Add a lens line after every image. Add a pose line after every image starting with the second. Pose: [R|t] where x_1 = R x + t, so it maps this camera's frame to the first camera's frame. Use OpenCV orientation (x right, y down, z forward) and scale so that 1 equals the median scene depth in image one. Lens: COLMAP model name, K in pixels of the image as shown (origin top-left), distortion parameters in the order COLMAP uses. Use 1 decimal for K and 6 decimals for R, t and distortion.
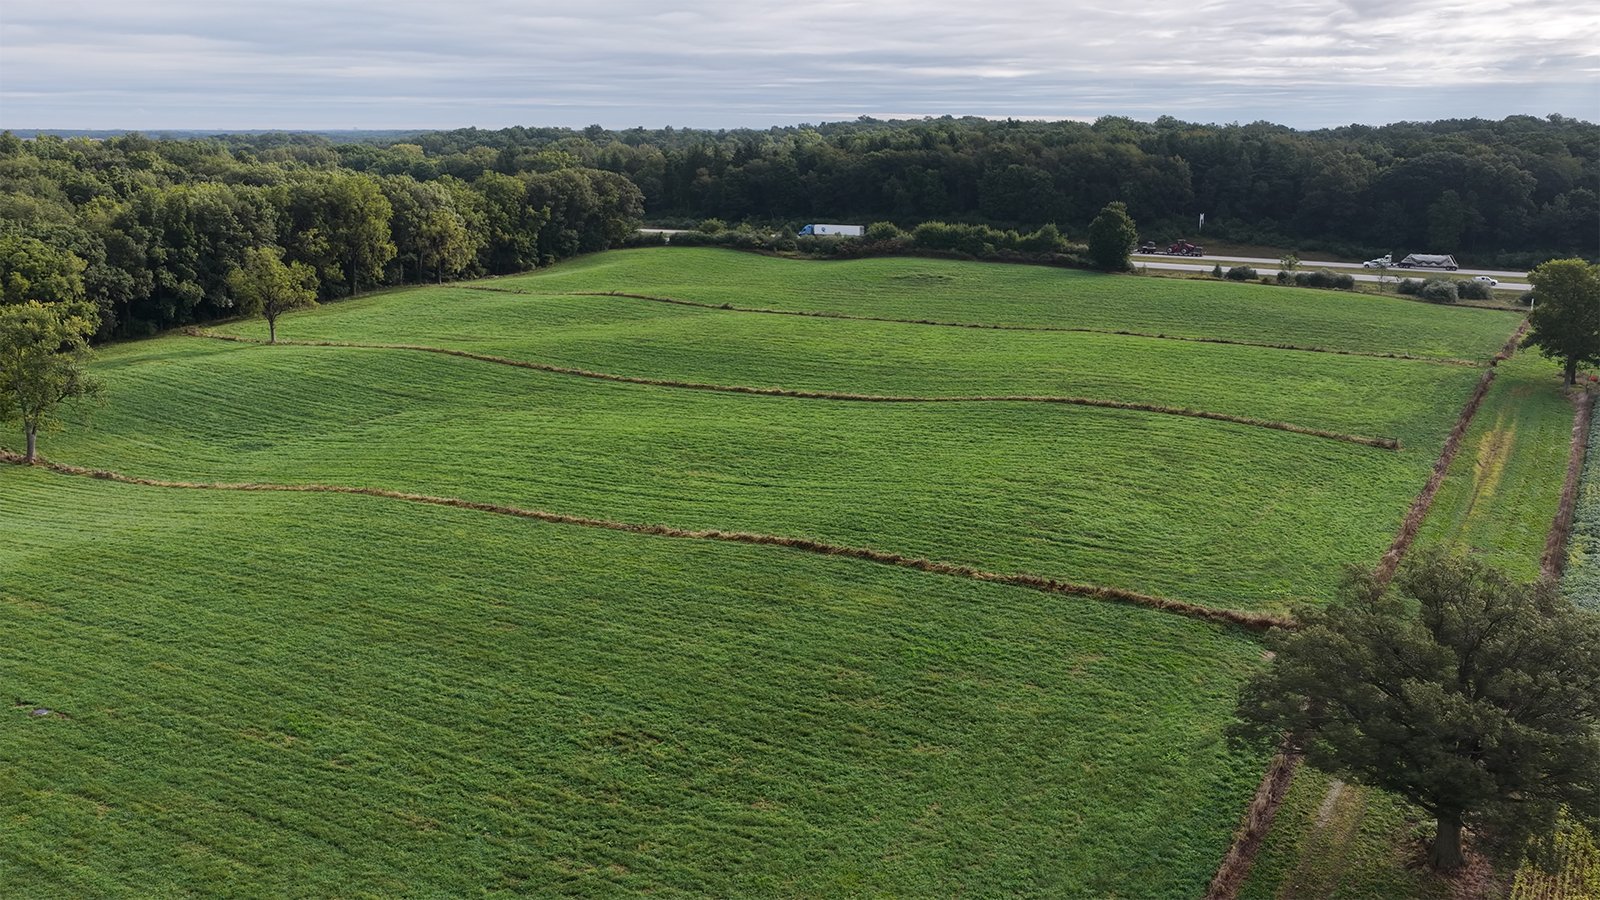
lens RADIAL K [[1365.9, 0, 804.1], [0, 1365.9, 451.4], [0, 0, 1]] dist [-0.012442, 0.035372]
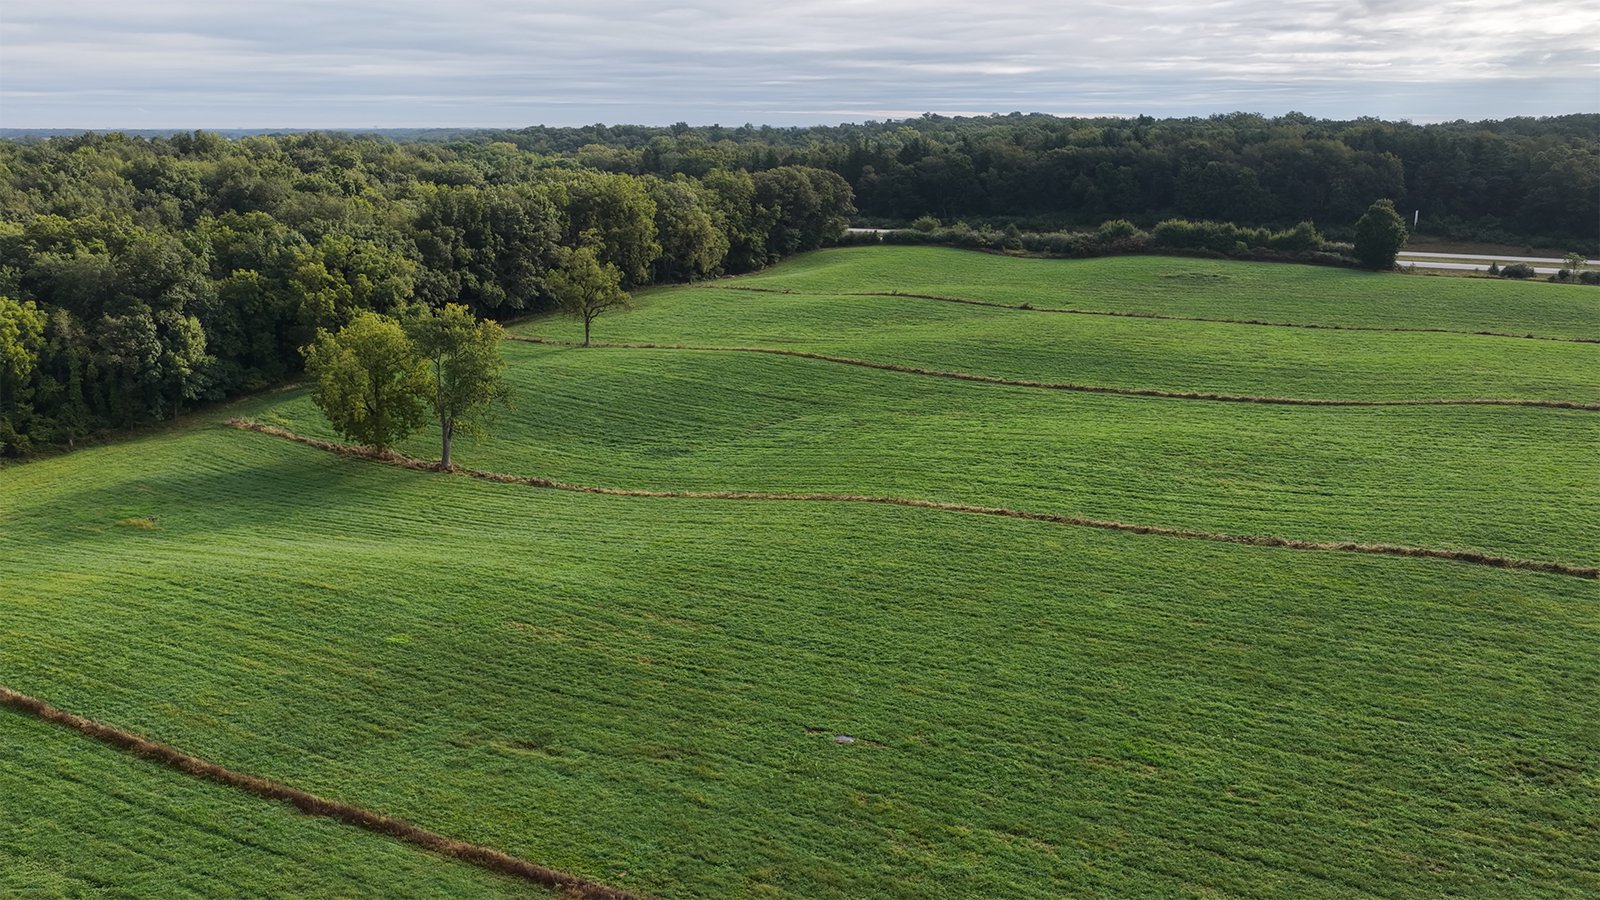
lens RADIAL K [[1365.9, 0, 804.1], [0, 1365.9, 451.4], [0, 0, 1]] dist [-0.012442, 0.035372]
pose [[0.999996, -0.002069, -0.001903, -0.162228], [0.002073, 0.999996, 0.001991, -0.003280], [0.001899, -0.001995, 0.999996, 0.013233]]
